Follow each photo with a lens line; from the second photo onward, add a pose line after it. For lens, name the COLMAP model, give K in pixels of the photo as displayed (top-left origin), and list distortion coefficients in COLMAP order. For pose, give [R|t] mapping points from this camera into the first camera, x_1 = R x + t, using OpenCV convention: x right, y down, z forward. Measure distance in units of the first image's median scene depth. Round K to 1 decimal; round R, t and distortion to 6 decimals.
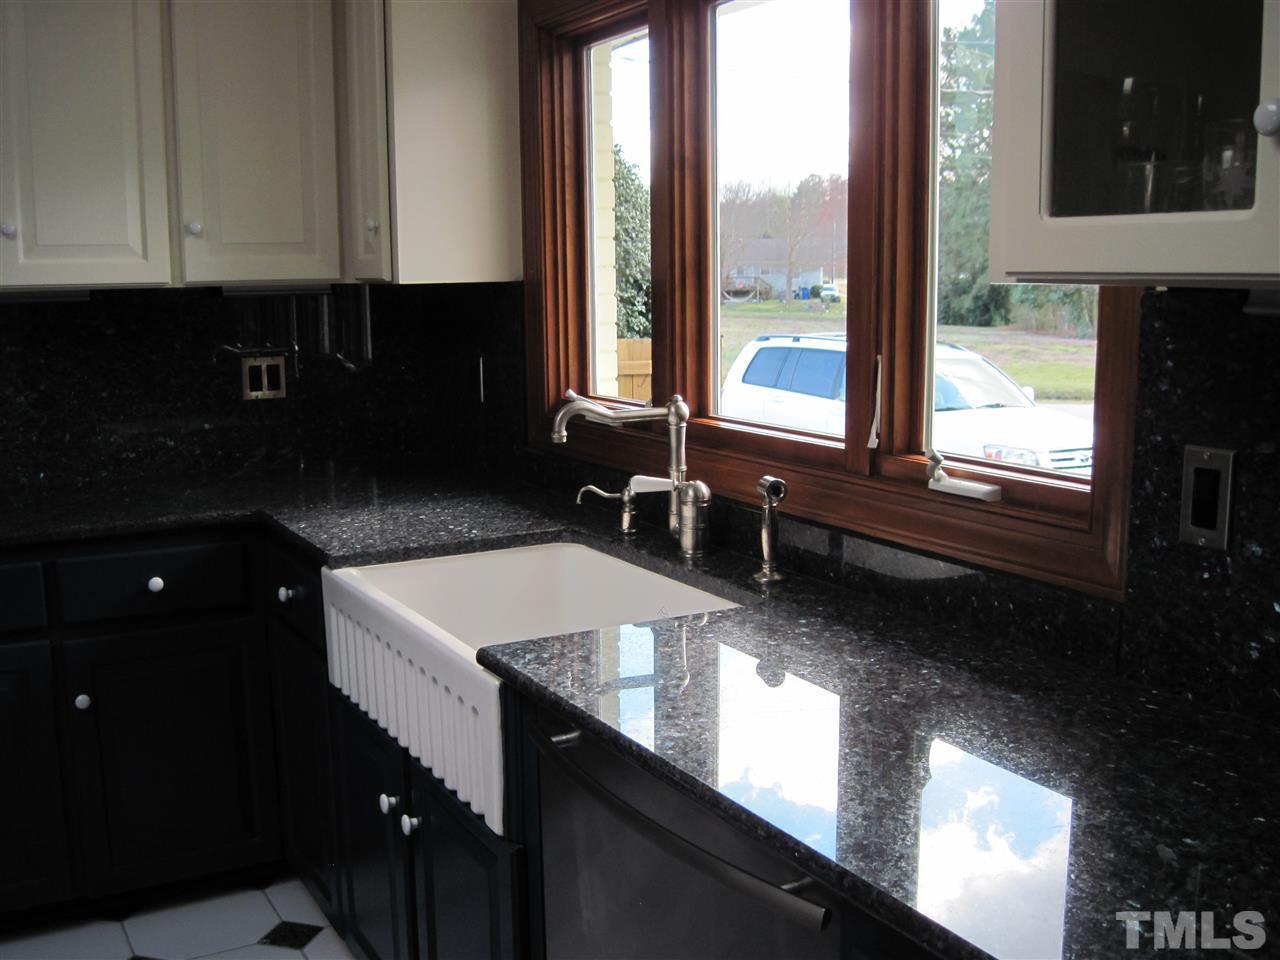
lens RADIAL K [[1306.7, 0, 640.0], [0, 1306.7, 480.0], [0, 0, 1]] dist [-0.104897, 0.013739]
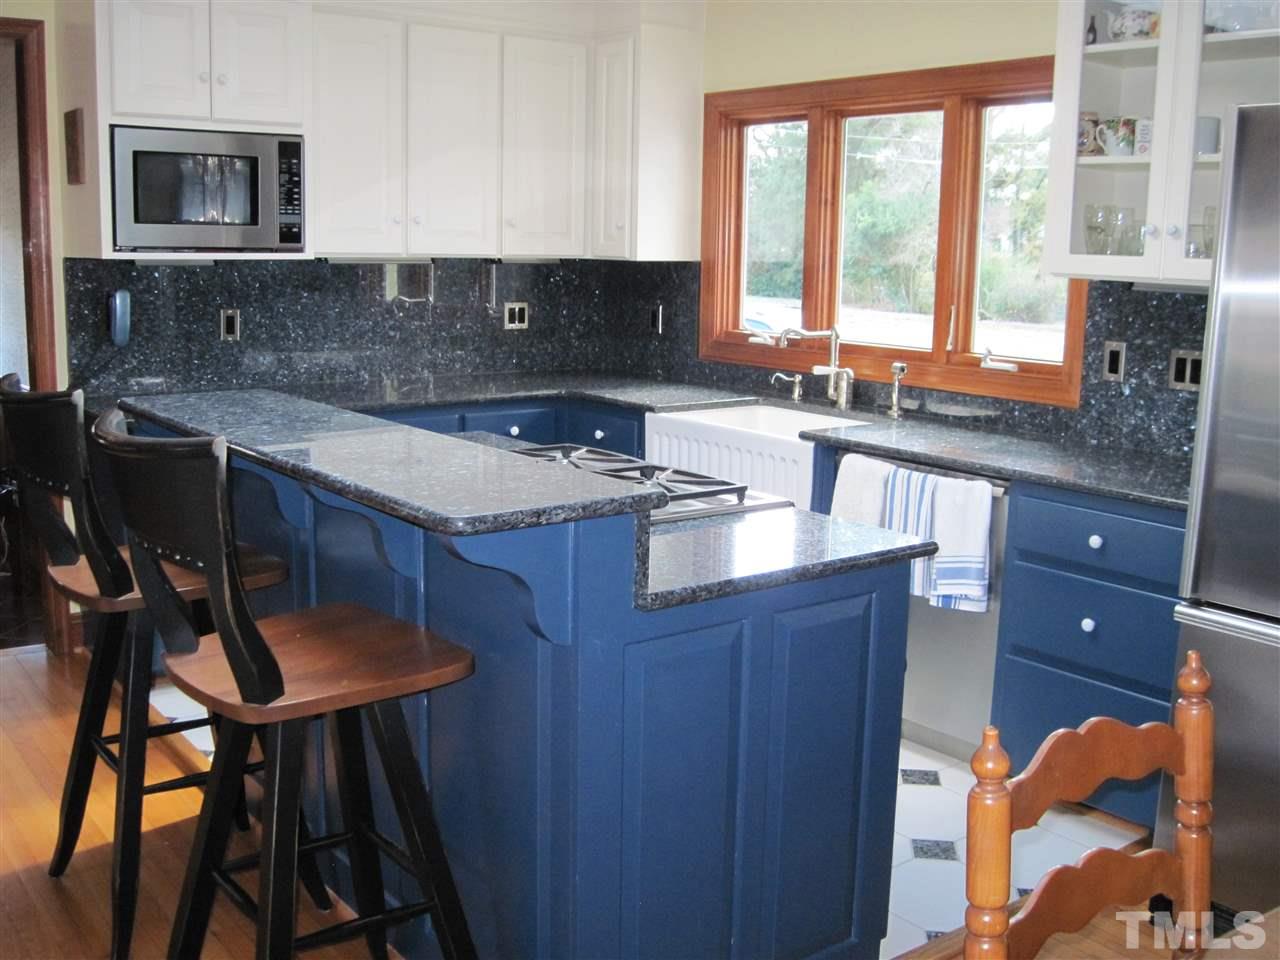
lens RADIAL K [[1306.7, 0, 640.0], [0, 1306.7, 480.0], [0, 0, 1]] dist [-0.104897, 0.013739]
pose [[0.989755, 0.002855, 0.142748, -0.556966], [-0.006318, 0.999697, 0.023810, 0.125781], [-0.142636, -0.024468, 0.989473, -0.914247]]
